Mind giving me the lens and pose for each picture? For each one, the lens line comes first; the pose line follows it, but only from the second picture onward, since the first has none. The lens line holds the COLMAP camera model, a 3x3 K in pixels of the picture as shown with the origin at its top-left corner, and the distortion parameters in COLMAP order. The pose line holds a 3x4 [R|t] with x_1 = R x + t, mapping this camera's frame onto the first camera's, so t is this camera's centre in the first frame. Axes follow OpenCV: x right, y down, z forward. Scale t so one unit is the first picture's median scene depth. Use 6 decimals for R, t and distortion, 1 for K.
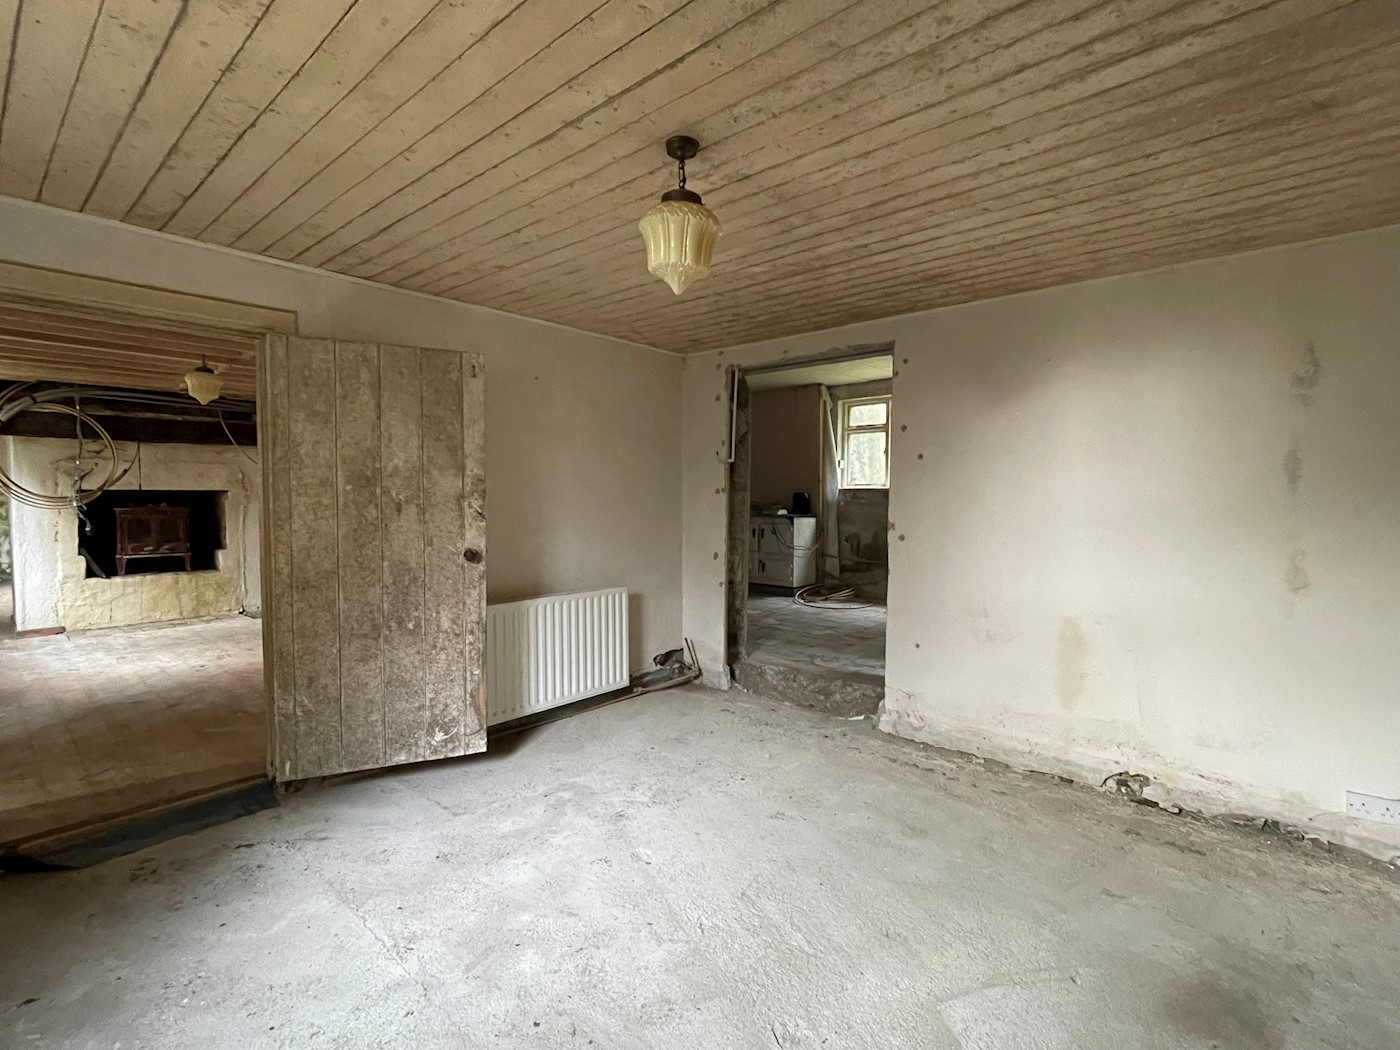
lens RADIAL K [[673.1, 0, 692.9], [0, 673.1, 527.0], [0, 0, 1]] dist [-0.003171, 0.000715]
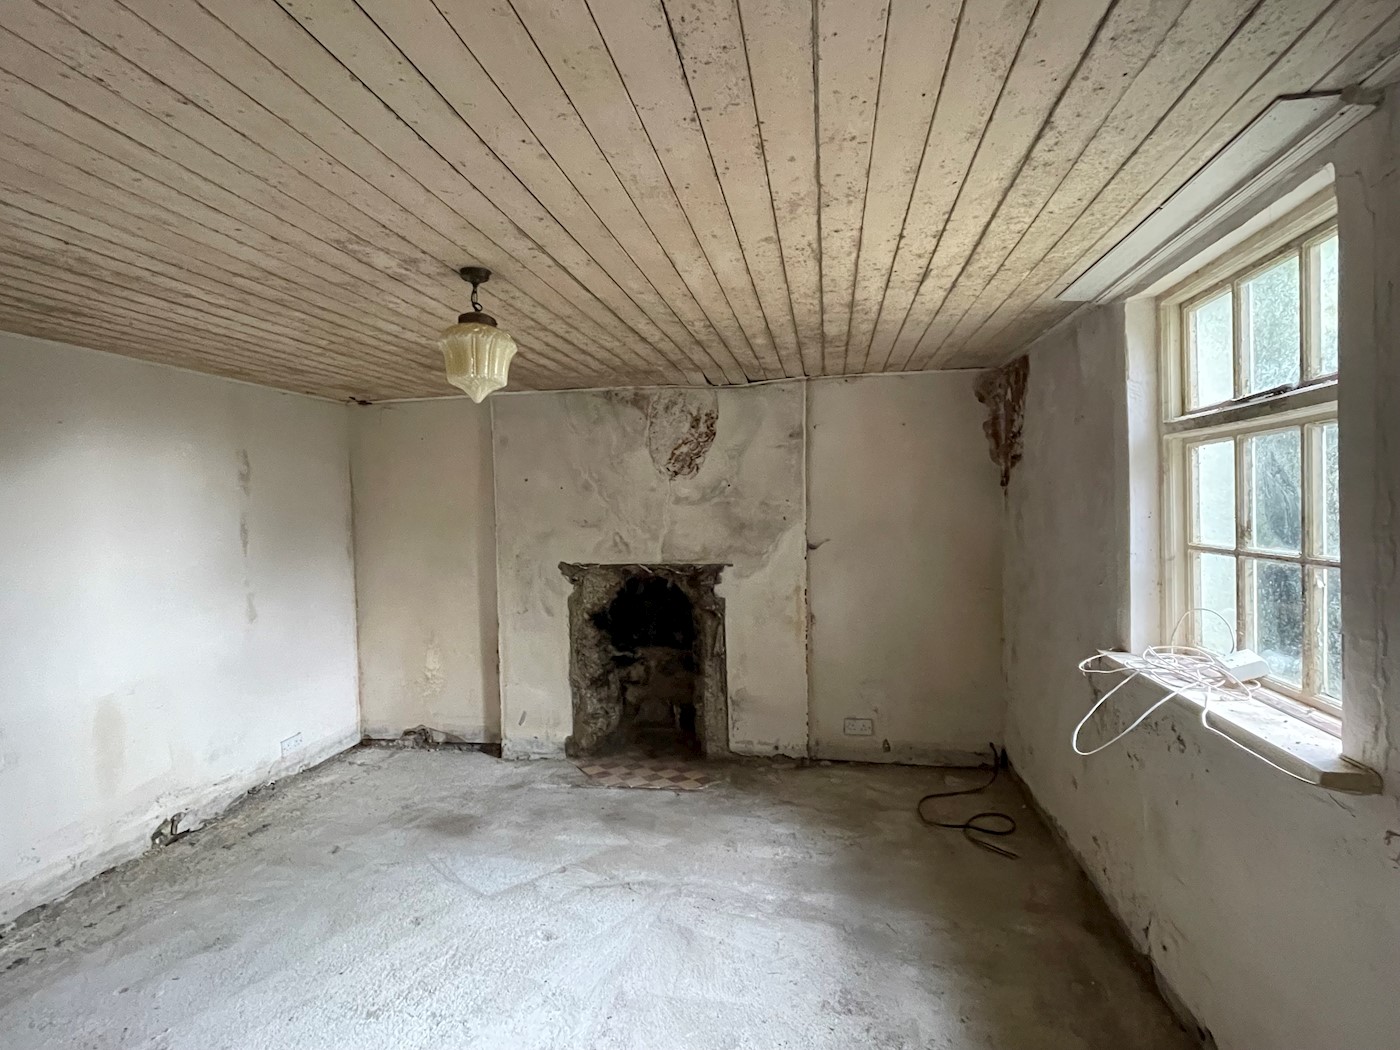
lens RADIAL K [[673.1, 0, 697.4], [0, 673.1, 525.3], [0, 0, 1]] dist [-0.003171, 0.000715]
pose [[-0.521972, -0.017377, 0.852786, -0.827378], [0.067021, 0.995866, 0.061314, -0.134121], [-0.850325, 0.089159, -0.518650, 0.919676]]
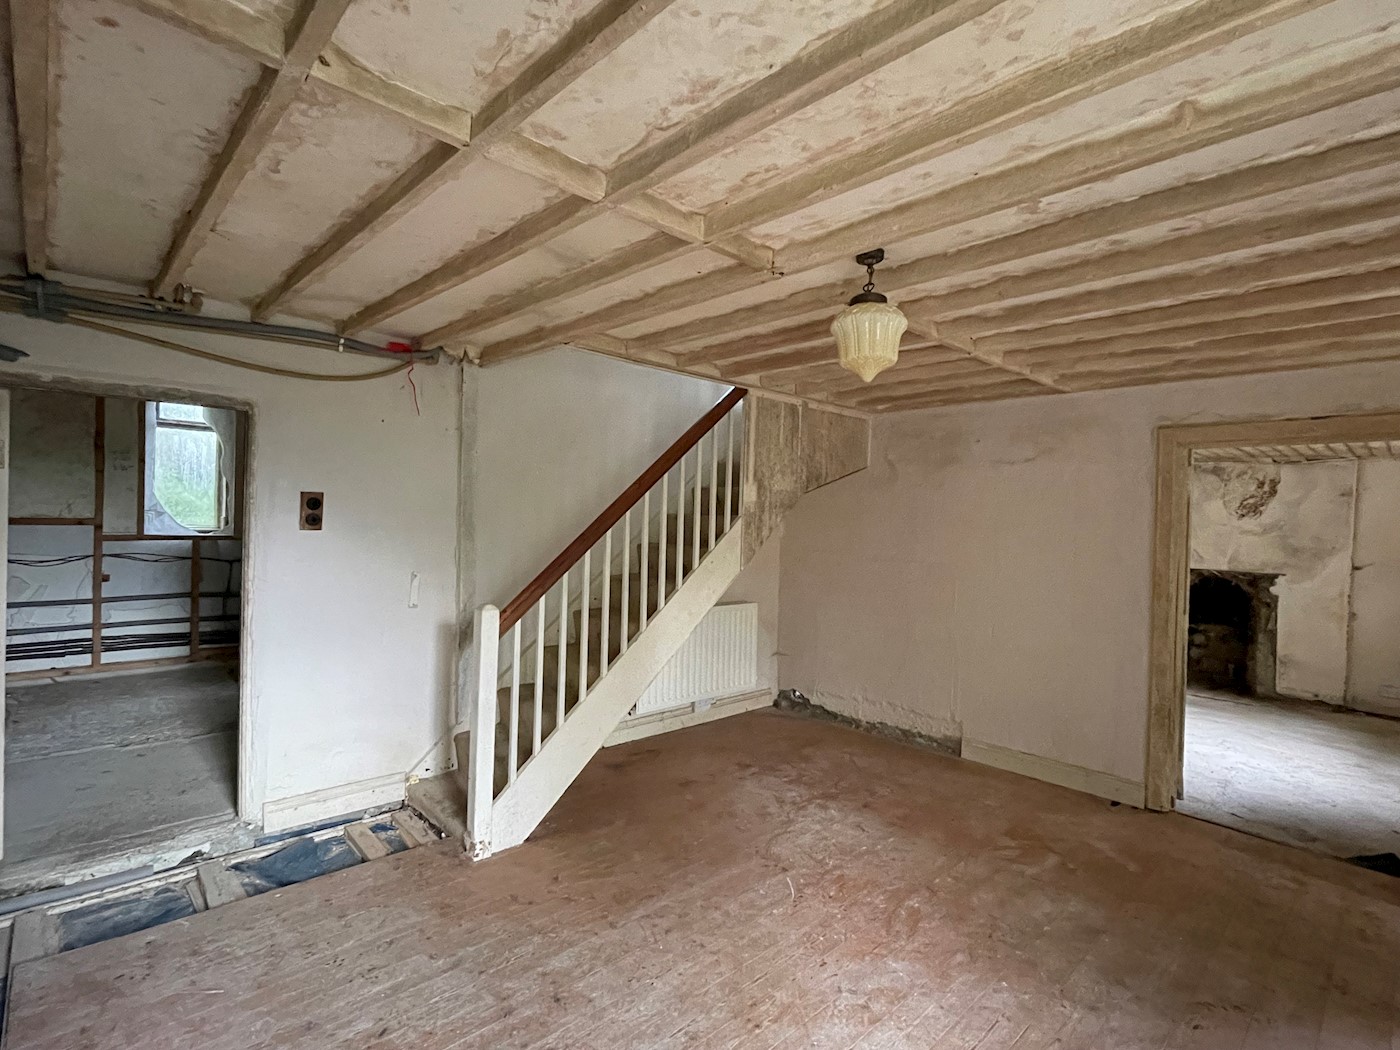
lens RADIAL K [[673.1, 0, 686.5], [0, 673.1, 523.6], [0, 0, 1]] dist [-0.003171, 0.000715]
pose [[0.088624, 0.005103, 0.996052, -1.752394], [0.011530, 0.999915, -0.006149, -0.138550], [-0.995998, 0.012029, 0.088558, 1.665637]]
